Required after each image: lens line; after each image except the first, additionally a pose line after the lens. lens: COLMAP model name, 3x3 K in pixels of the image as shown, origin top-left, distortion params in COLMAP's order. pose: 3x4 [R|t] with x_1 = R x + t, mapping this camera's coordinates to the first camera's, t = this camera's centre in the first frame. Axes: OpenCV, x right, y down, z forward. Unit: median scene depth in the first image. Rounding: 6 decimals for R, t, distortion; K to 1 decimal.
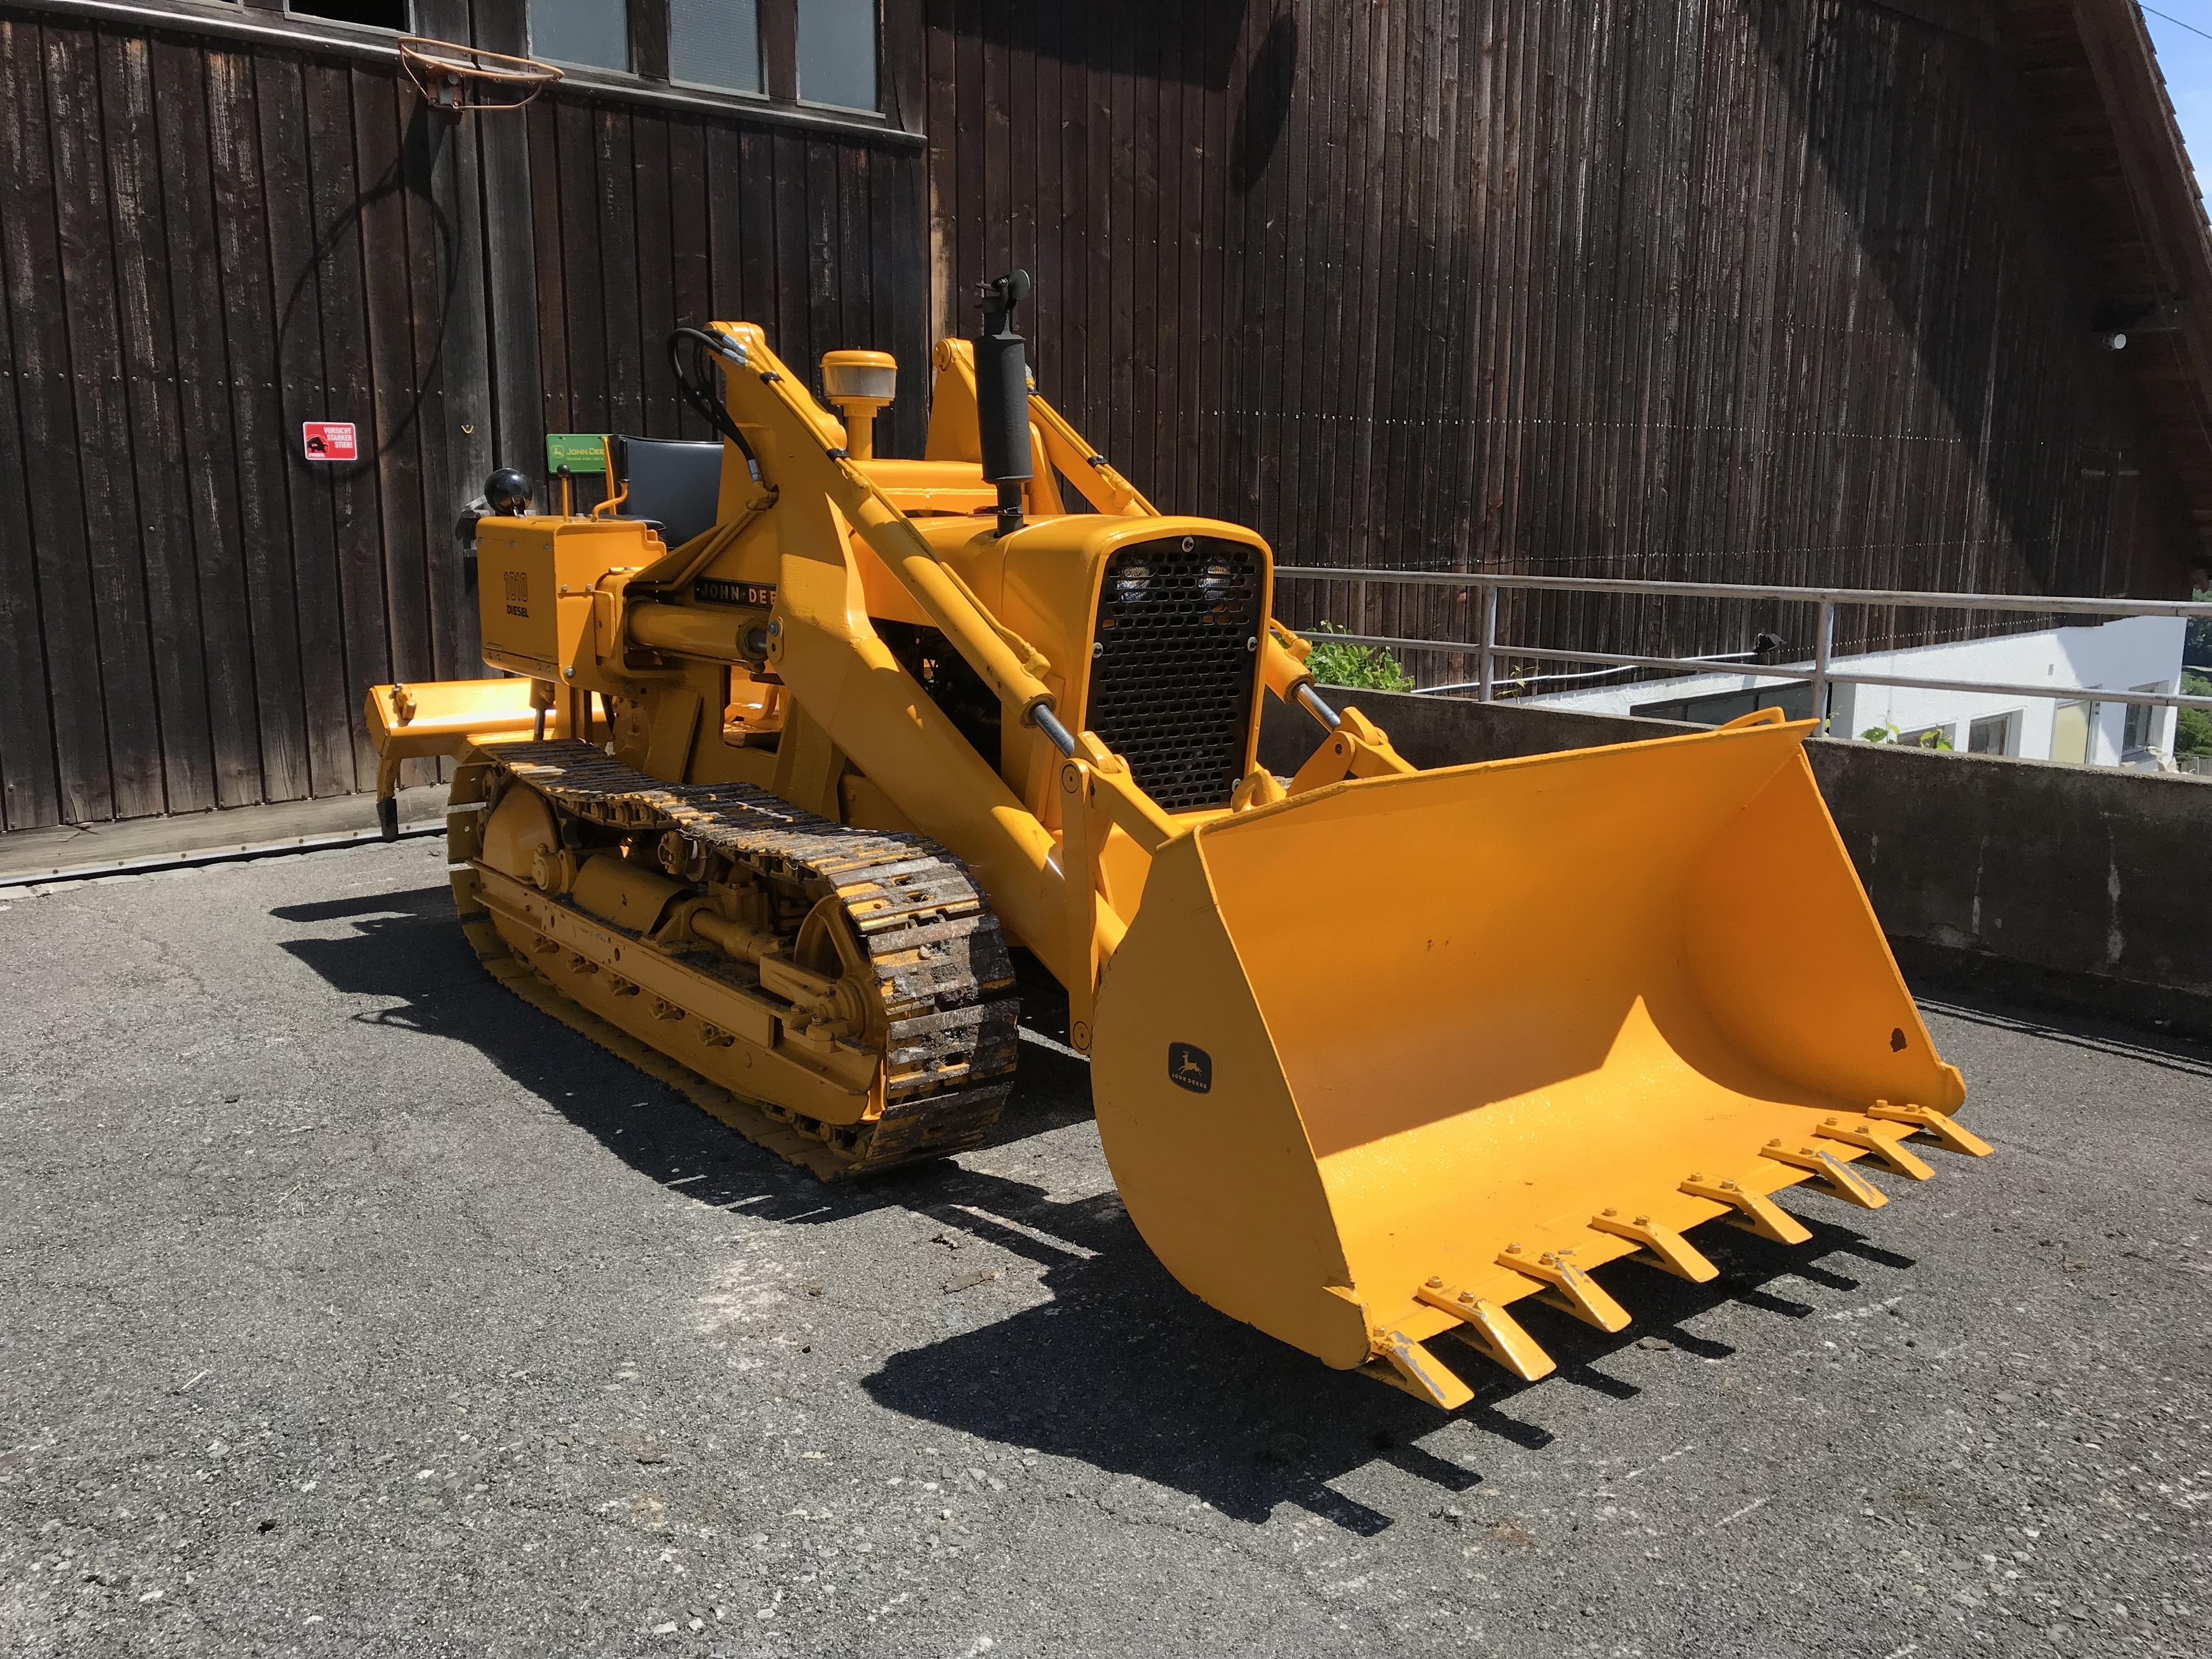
lens RADIAL K [[1805.2, 0, 1096.6], [0, 1805.2, 796.8], [0, 0, 1]] dist [0.039801, -0.037330]
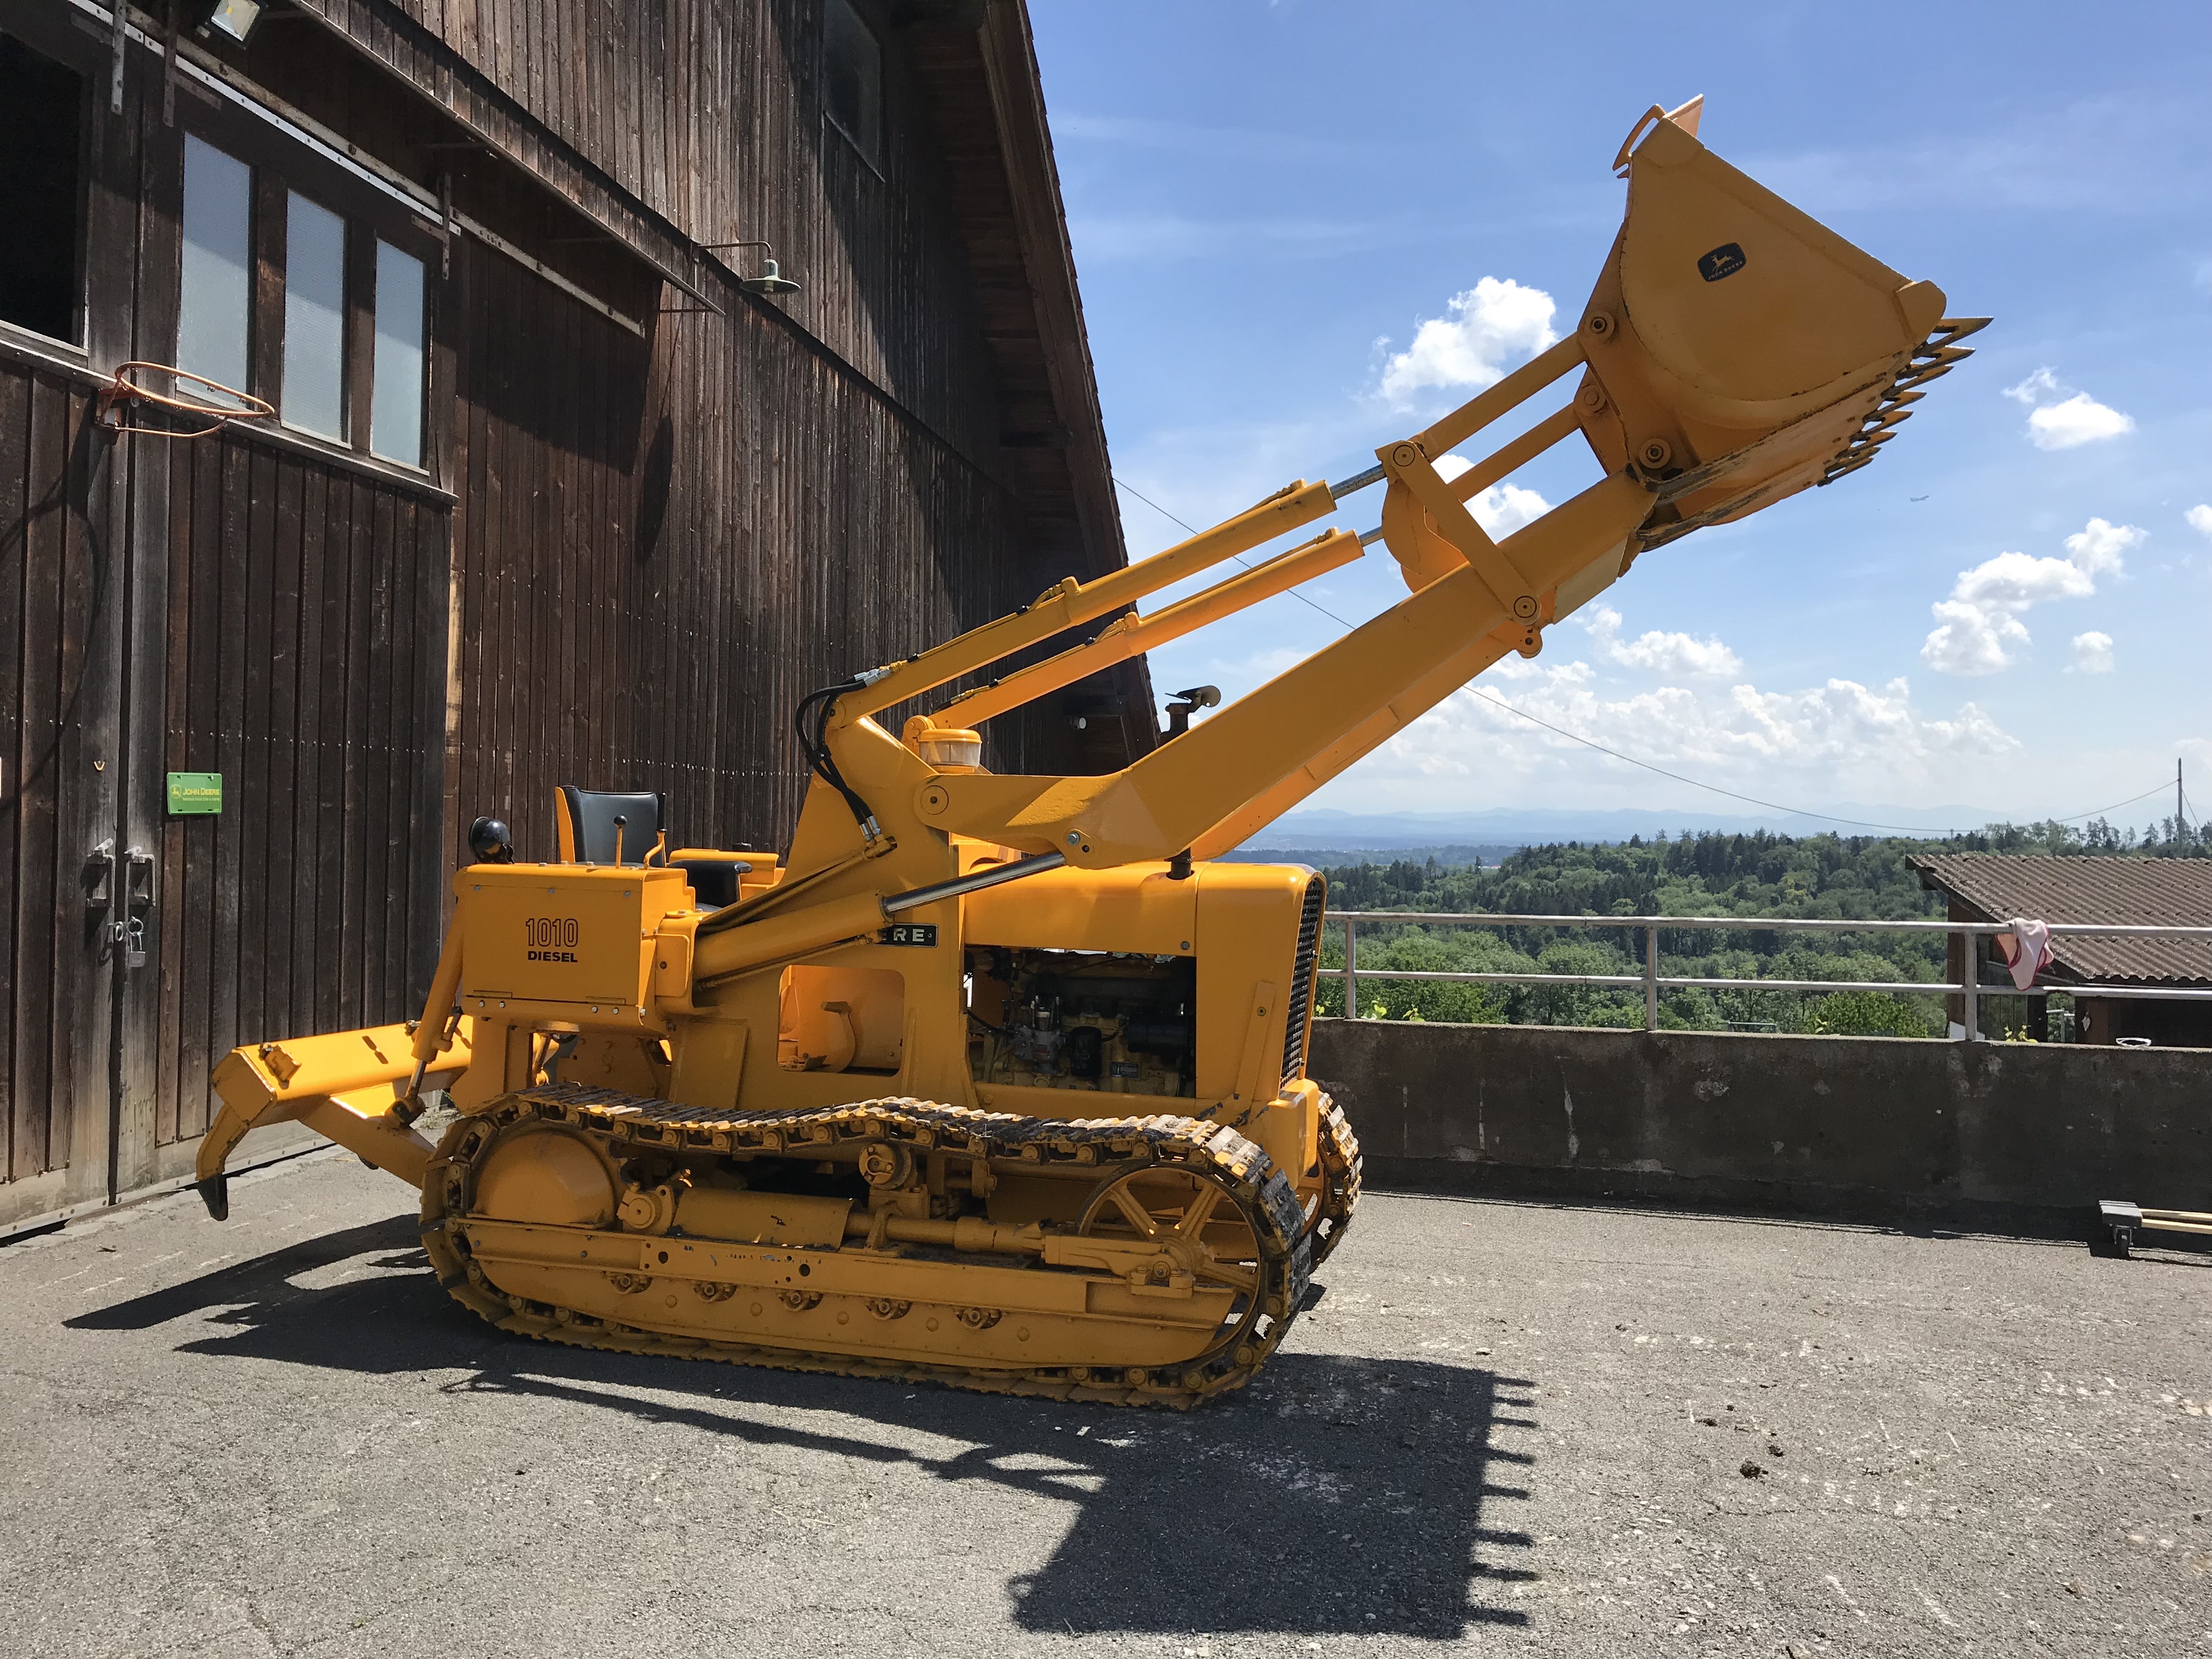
lens RADIAL K [[1805.2, 0, 1096.6], [0, 1805.2, 796.8], [0, 0, 1]] dist [0.039801, -0.037330]
pose [[0.801952, 0.020025, 0.597052, -0.497186], [0.089692, 0.984073, -0.153478, -0.005317], [-0.590617, 0.176633, 0.787384, 0.004008]]
